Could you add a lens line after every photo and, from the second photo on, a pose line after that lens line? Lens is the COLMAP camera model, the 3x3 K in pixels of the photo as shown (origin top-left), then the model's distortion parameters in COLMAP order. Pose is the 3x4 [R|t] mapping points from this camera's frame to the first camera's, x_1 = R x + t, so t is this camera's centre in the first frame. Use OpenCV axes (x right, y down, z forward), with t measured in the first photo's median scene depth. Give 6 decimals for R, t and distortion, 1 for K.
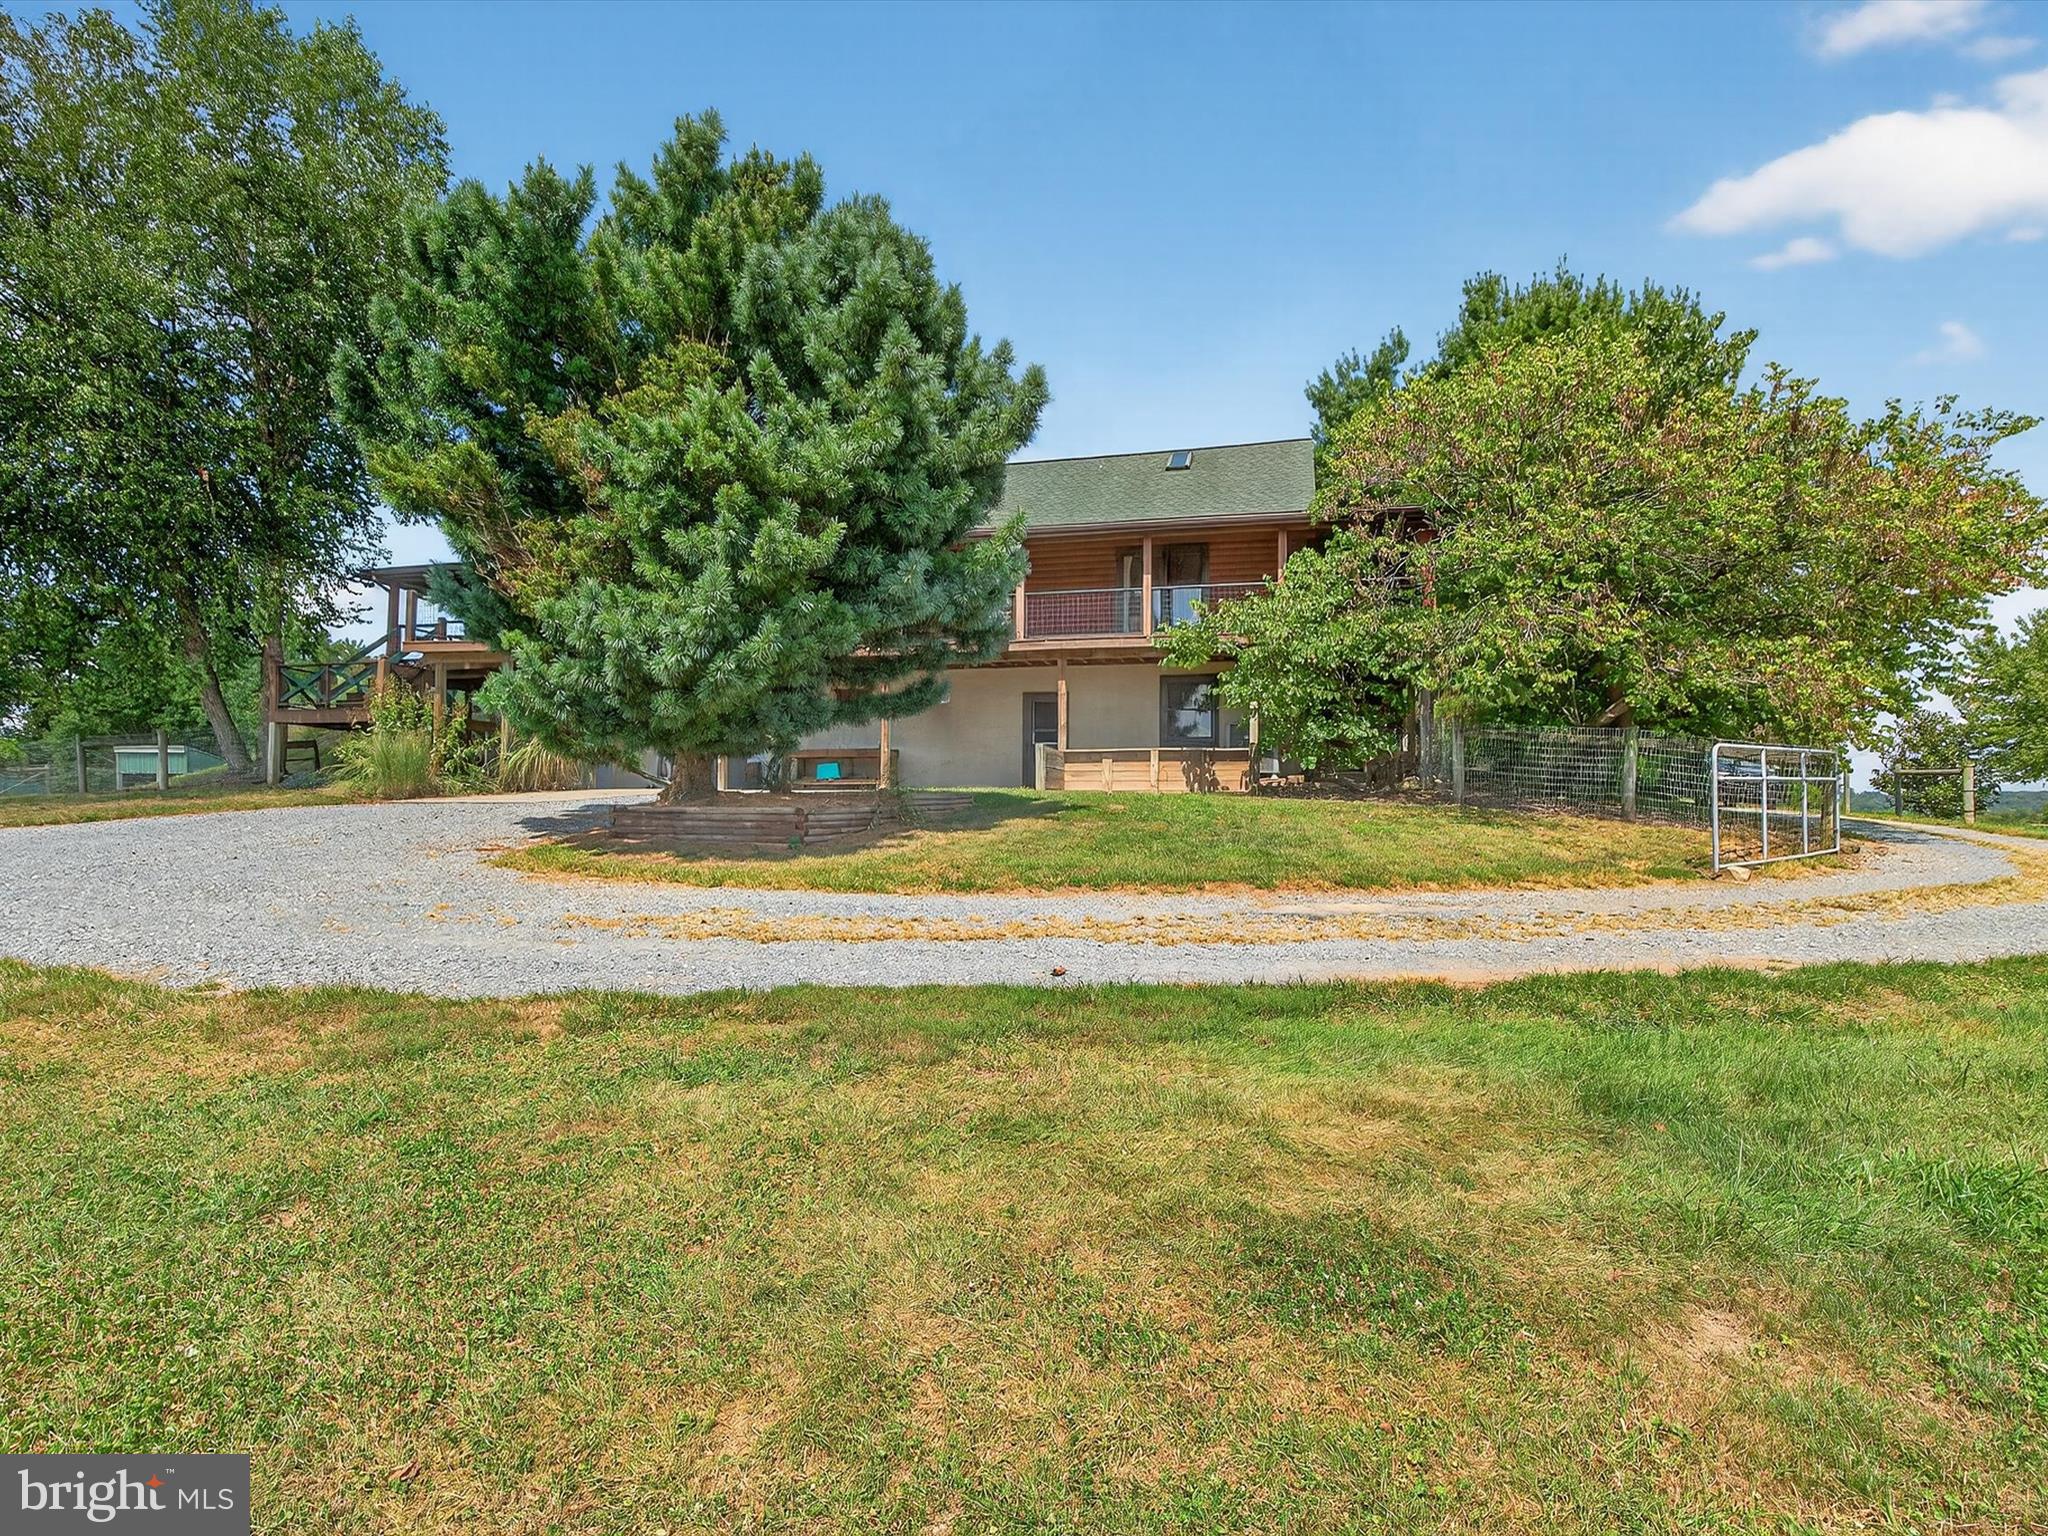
lens RADIAL K [[1031.7, 0, 1039.2], [0, 1031.7, 783.3], [0, 0, 1]] dist [-0.000910, 0.000915]
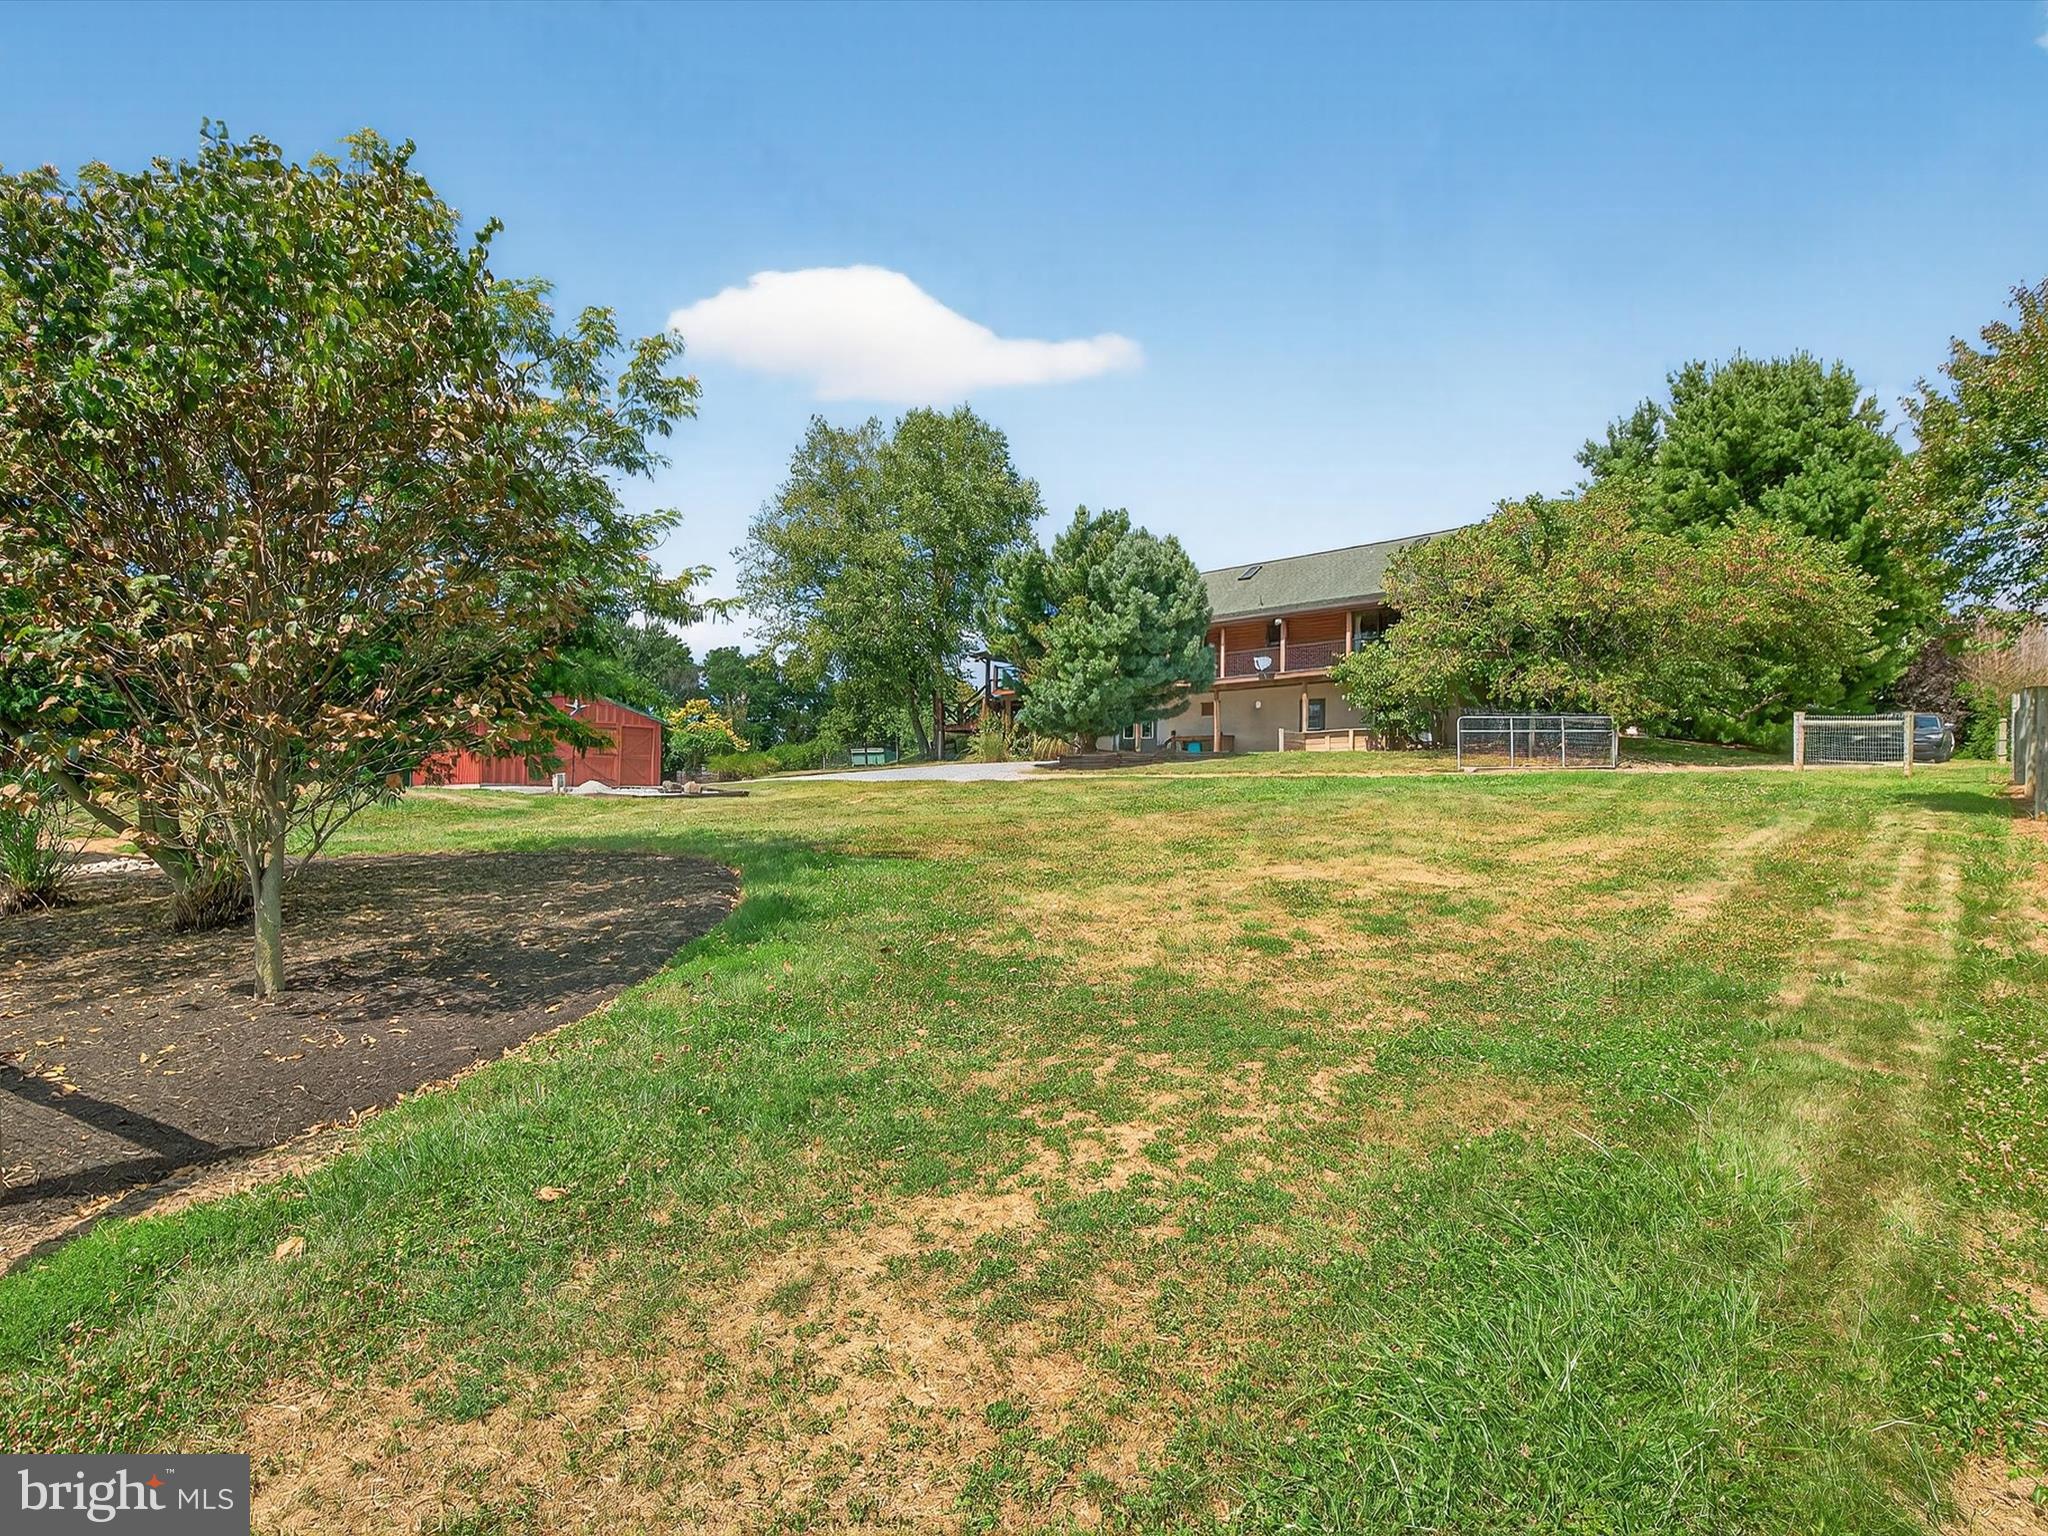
lens RADIAL K [[1031.7, 0, 1039.2], [0, 1031.7, 783.3], [0, 0, 1]] dist [-0.000910, 0.000915]
pose [[0.876261, -0.008082, -0.481769, 0.996170], [0.006823, 0.999967, -0.004365, 0.127620], [0.481789, 0.000538, 0.876287, -1.660633]]
